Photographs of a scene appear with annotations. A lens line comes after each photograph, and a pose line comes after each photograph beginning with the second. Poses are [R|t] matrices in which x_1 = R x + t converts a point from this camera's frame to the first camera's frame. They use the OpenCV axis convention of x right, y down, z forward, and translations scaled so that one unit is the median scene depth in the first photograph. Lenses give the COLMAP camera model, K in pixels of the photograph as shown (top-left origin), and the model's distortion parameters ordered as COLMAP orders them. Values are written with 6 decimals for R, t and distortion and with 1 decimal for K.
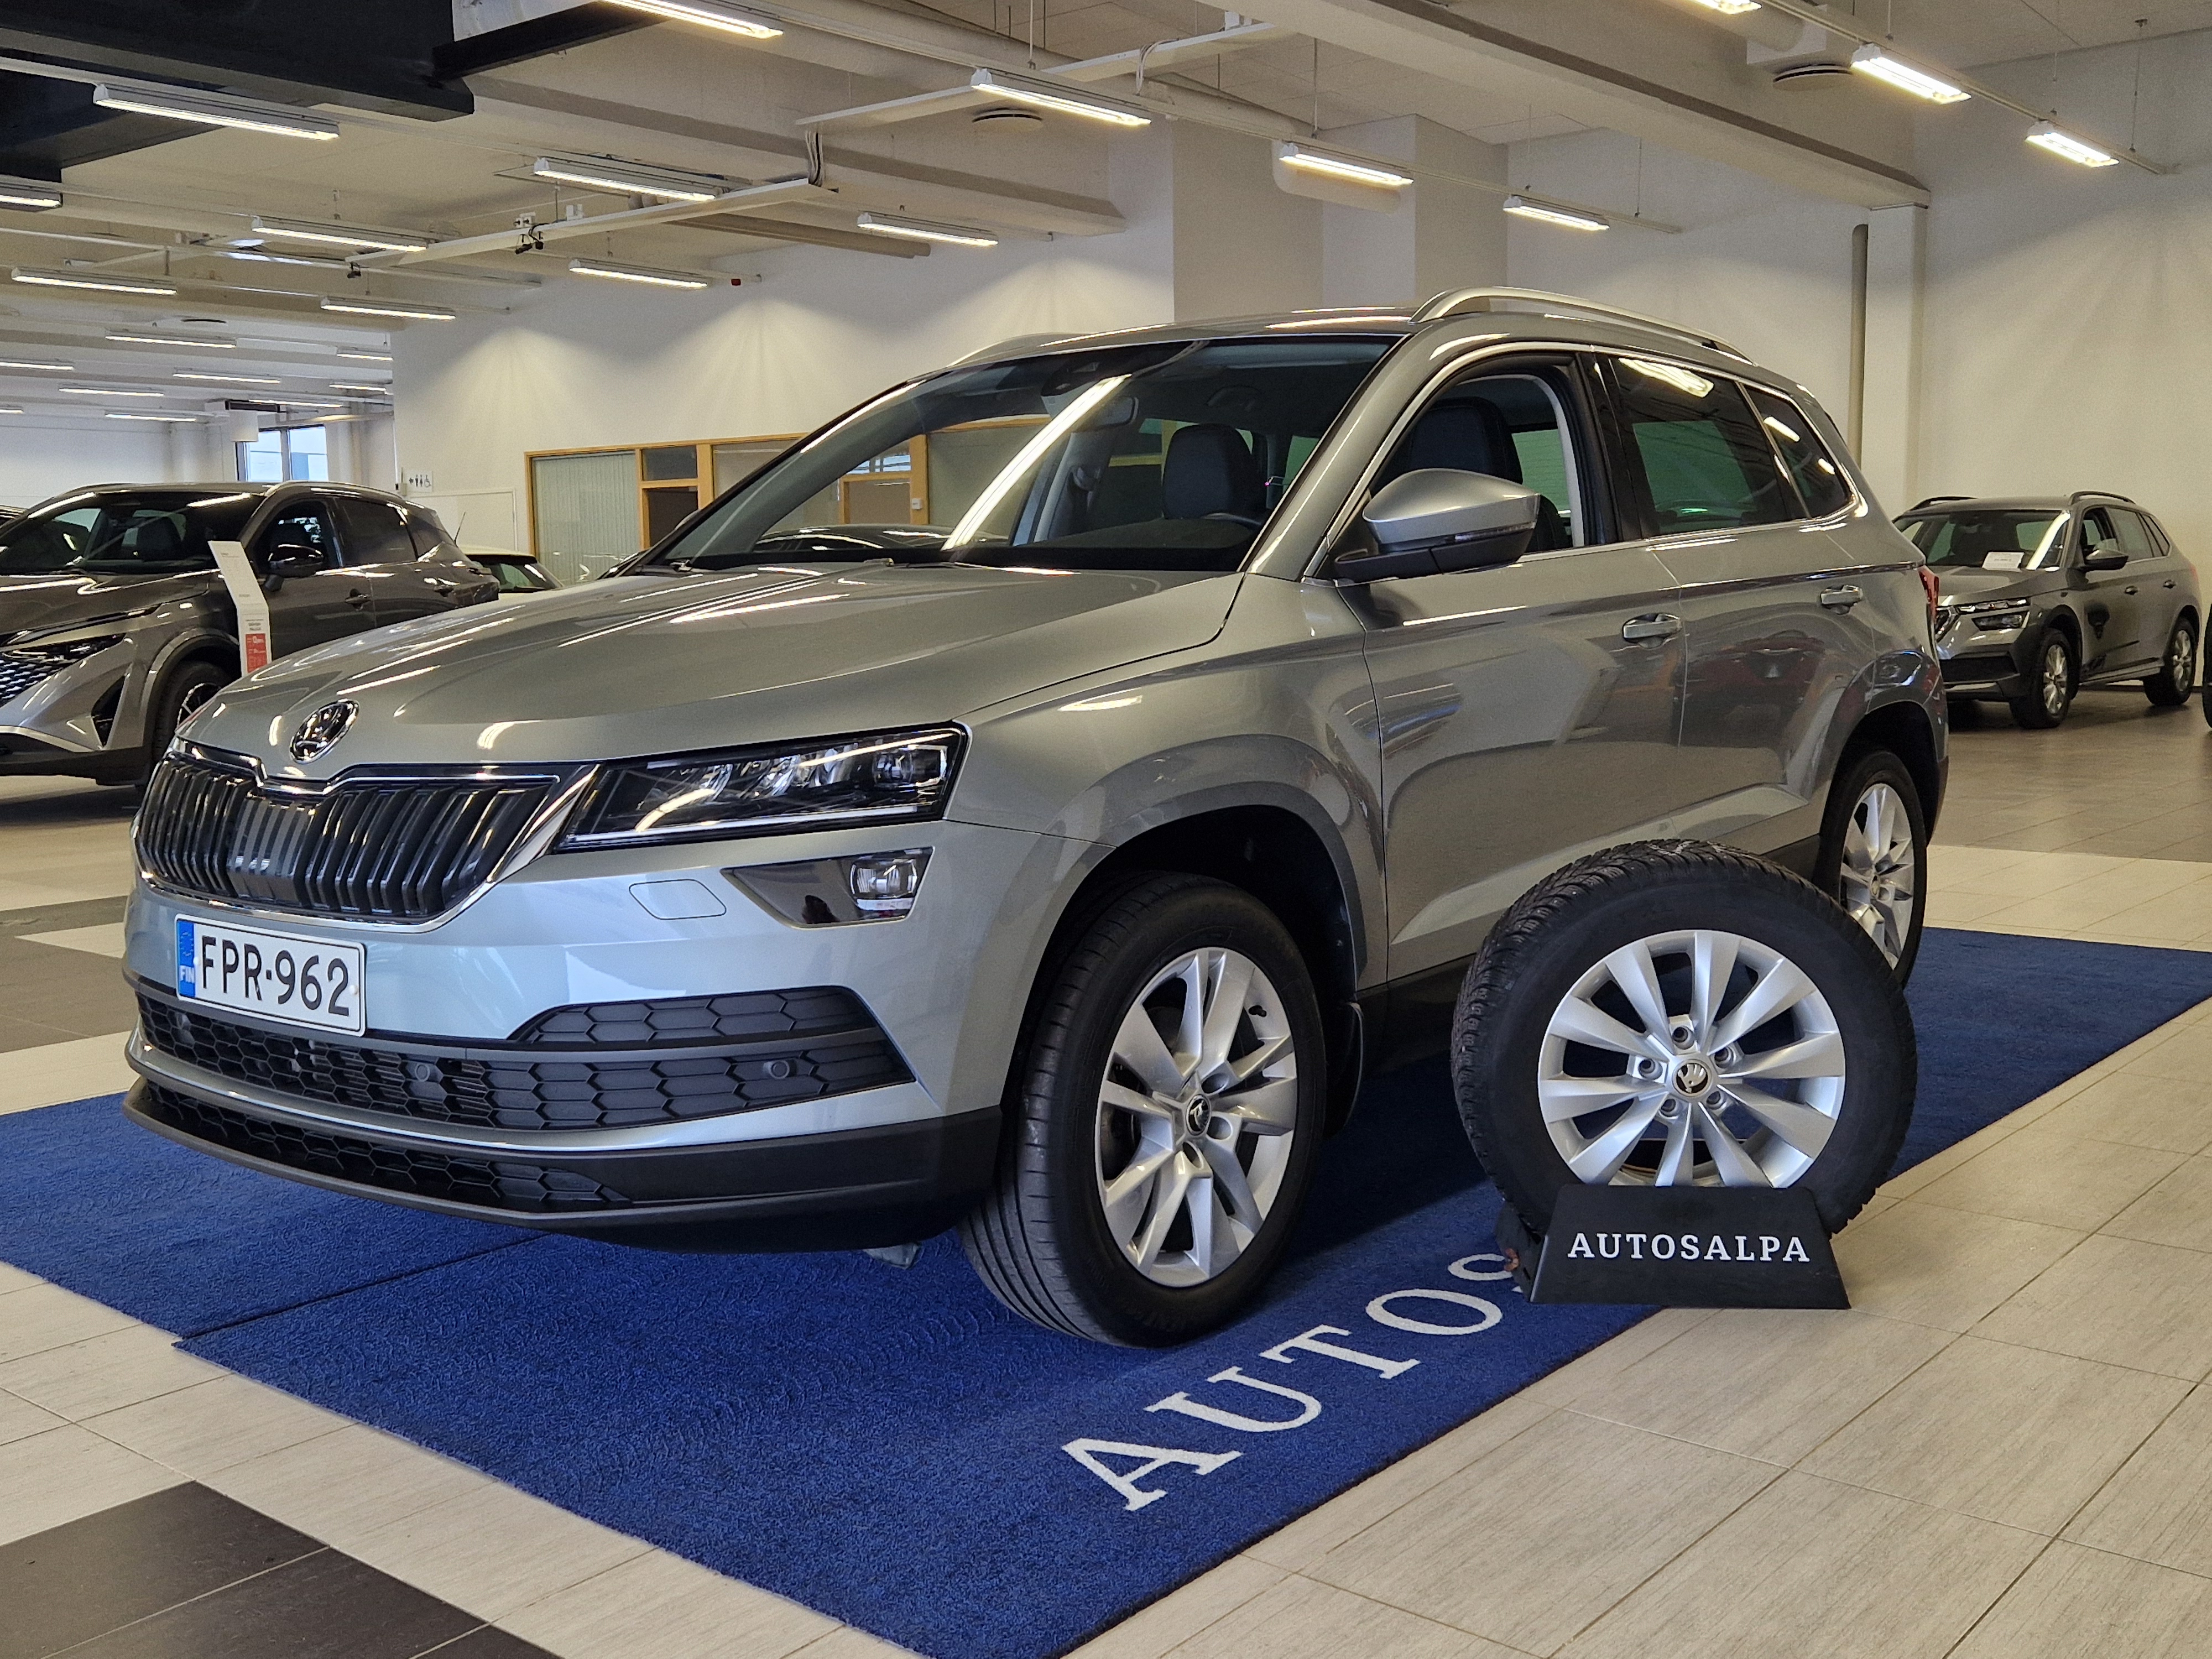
lens RADIAL K [[2079.1, 0, 1107.6], [0, 2079.1, 820.9], [0, 0, 1]] dist [0.054242, 0.000000]
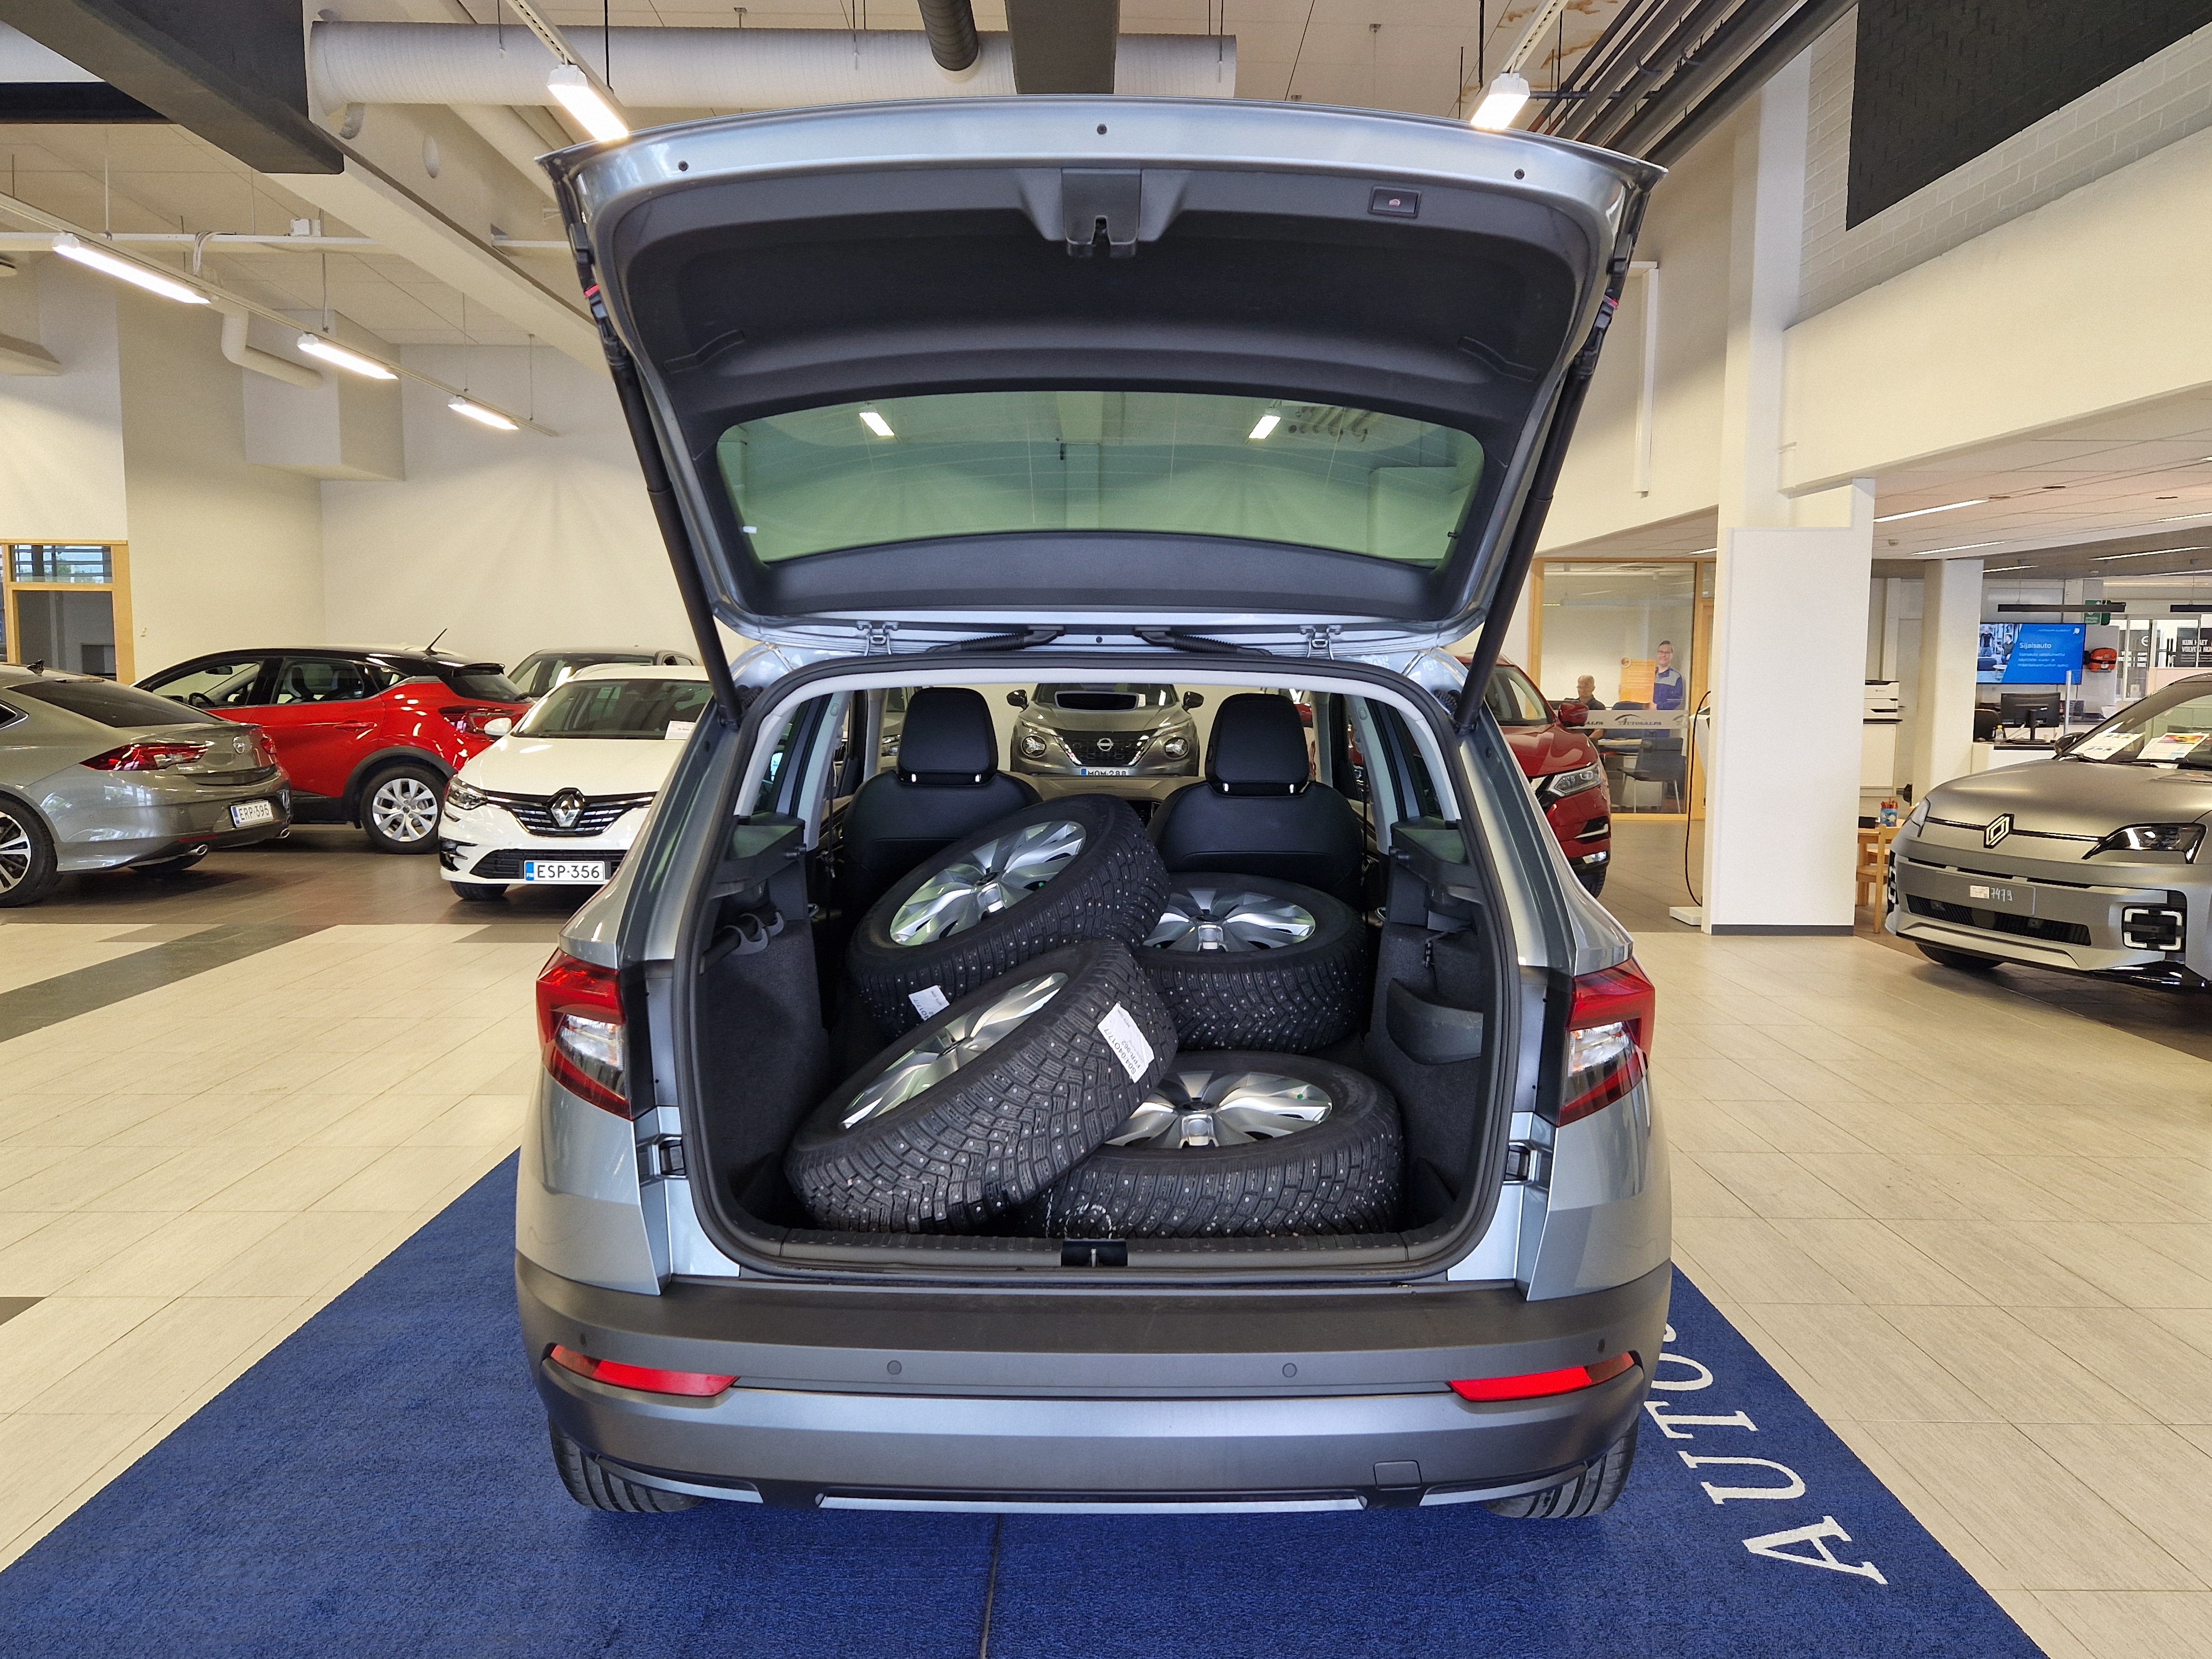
lens RADIAL K [[1593.2, 0, 1037.4], [0, 1593.2, 830.7], [0, 0, 1]] dist [0.025351, -0.001170]
pose [[0.783371, -0.043612, 0.620022, -0.732056], [0.055157, 0.998478, 0.000543, -0.140394], [-0.619102, 0.033773, 0.784584, 0.325469]]
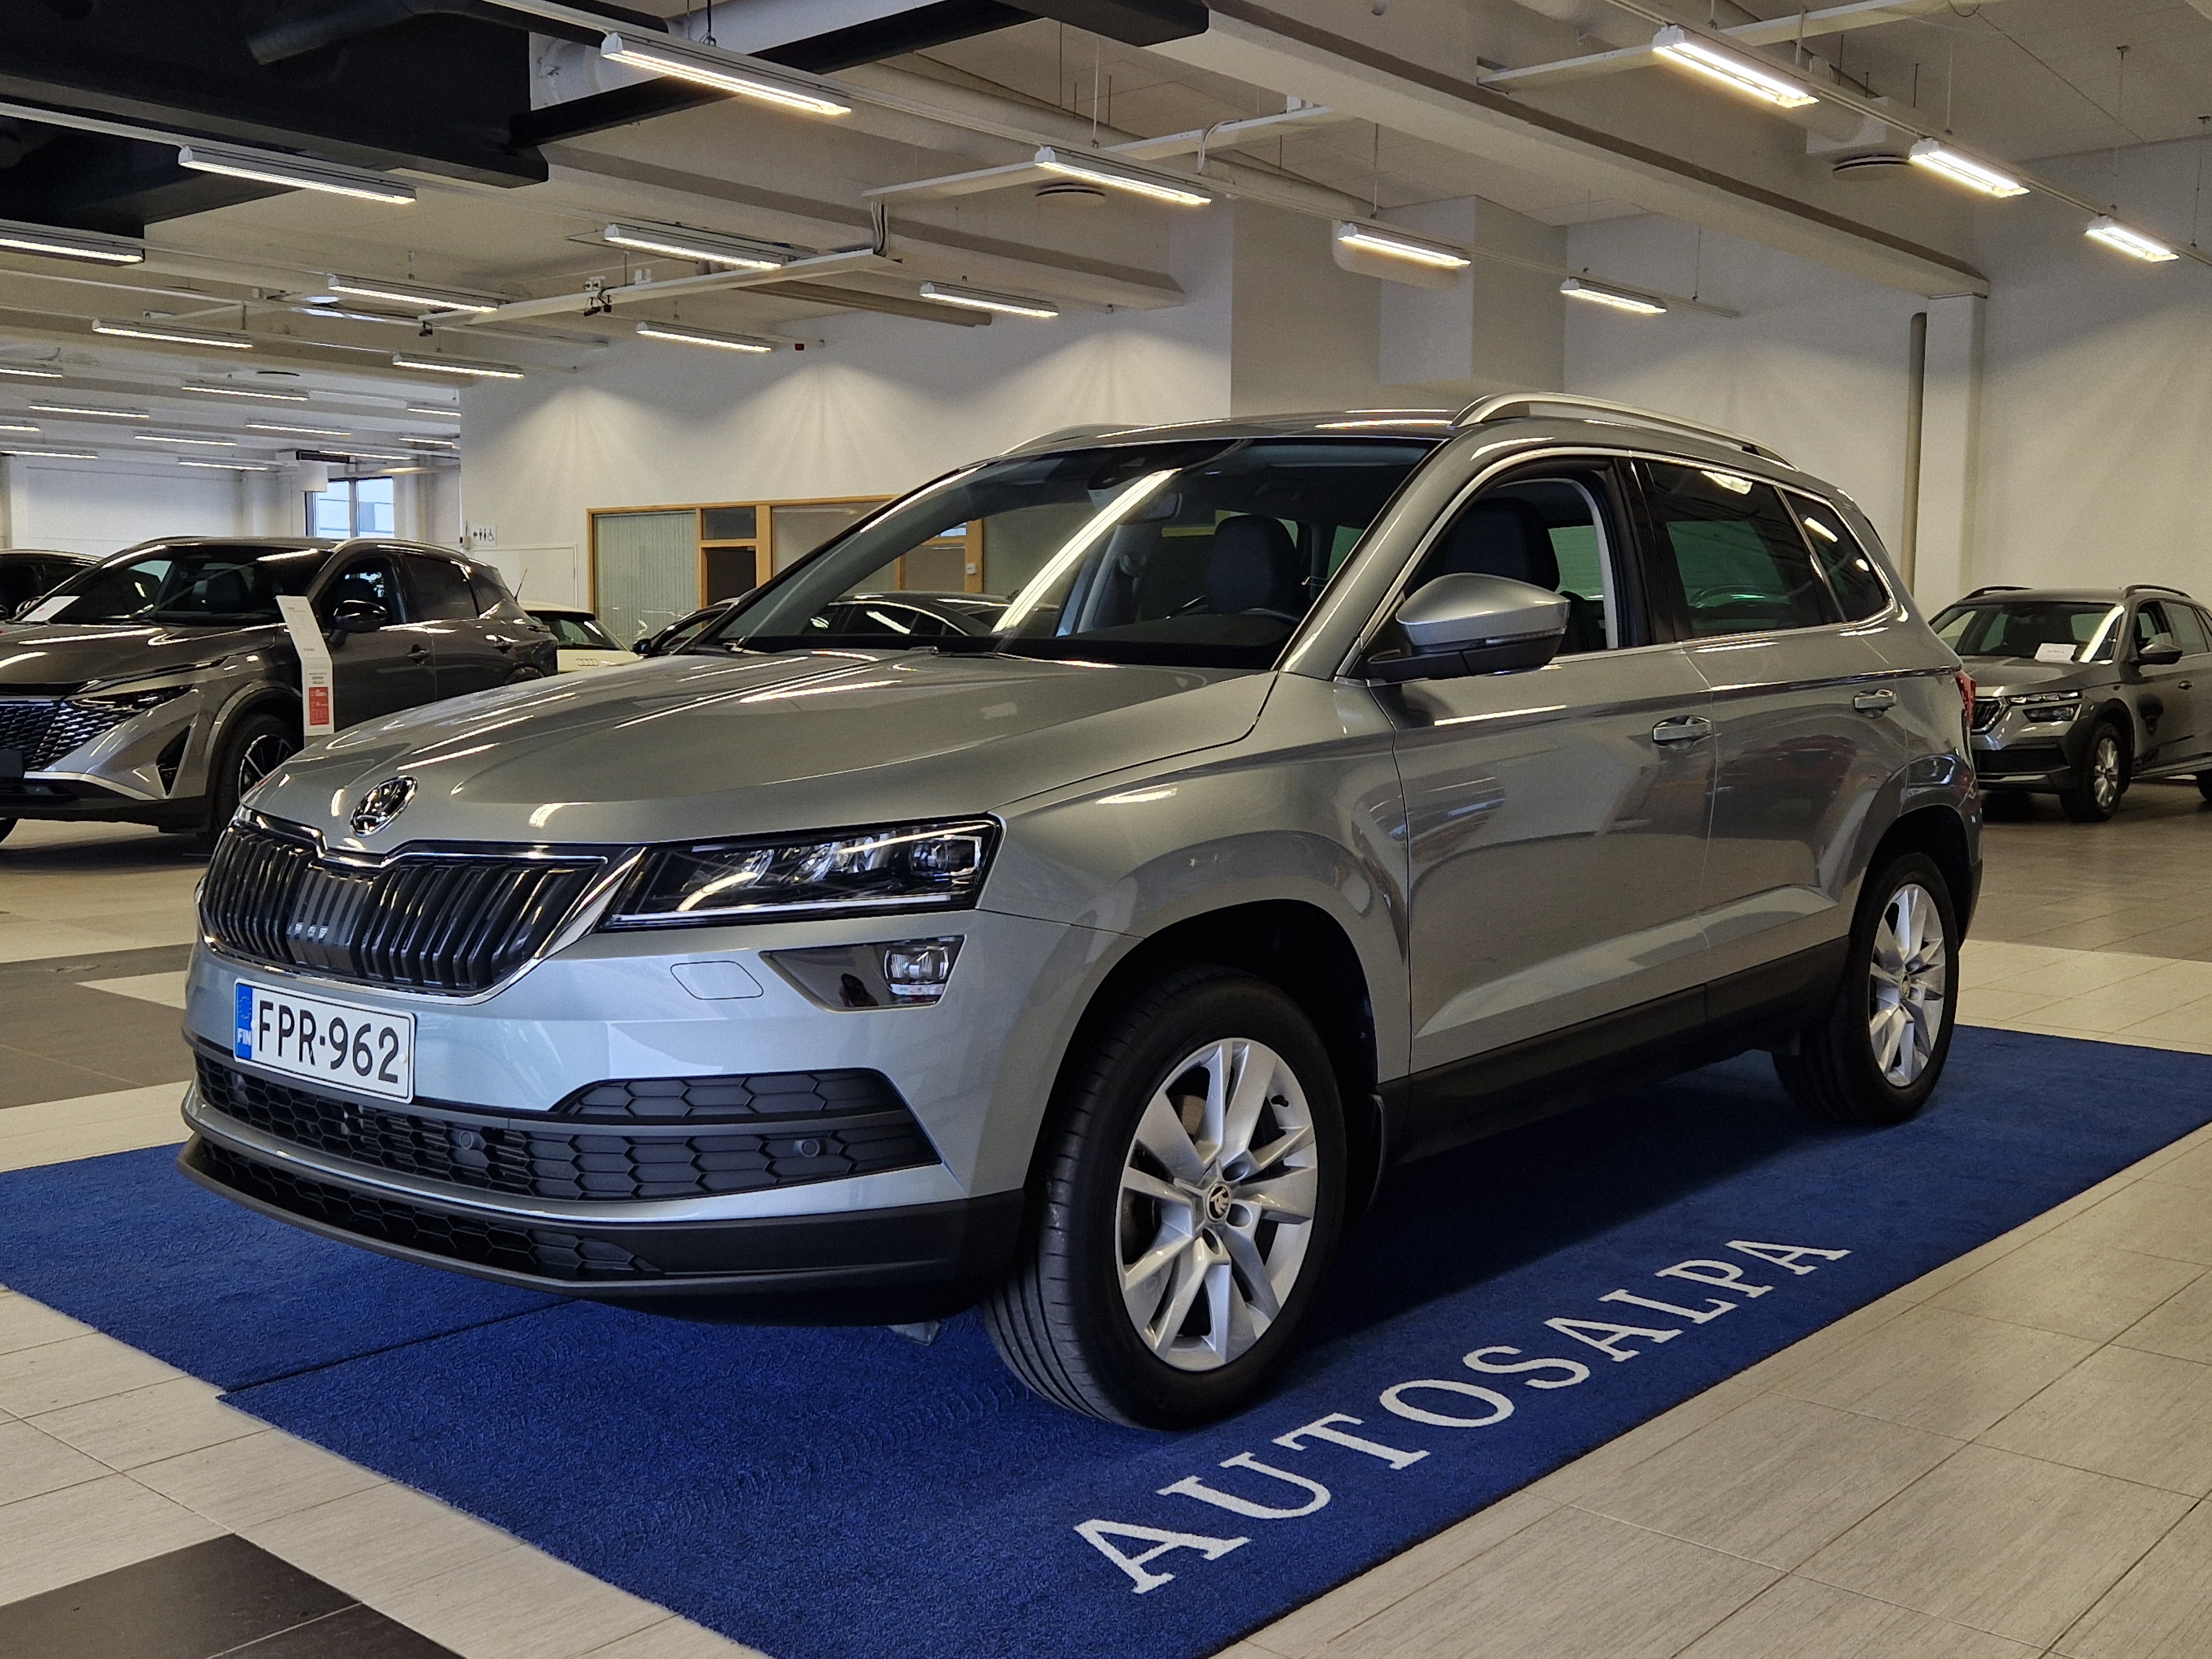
lens RADIAL K [[2079.1, 0, 1113.0], [0, 2079.1, 838.9], [0, 0, 1]] dist [0.054242, 0.000000]
pose [[0.999471, 0.025115, -0.020661, 0.007062], [-0.025556, 0.999446, -0.021331, -0.011439], [0.020114, 0.021848, 0.999559, -0.022104]]
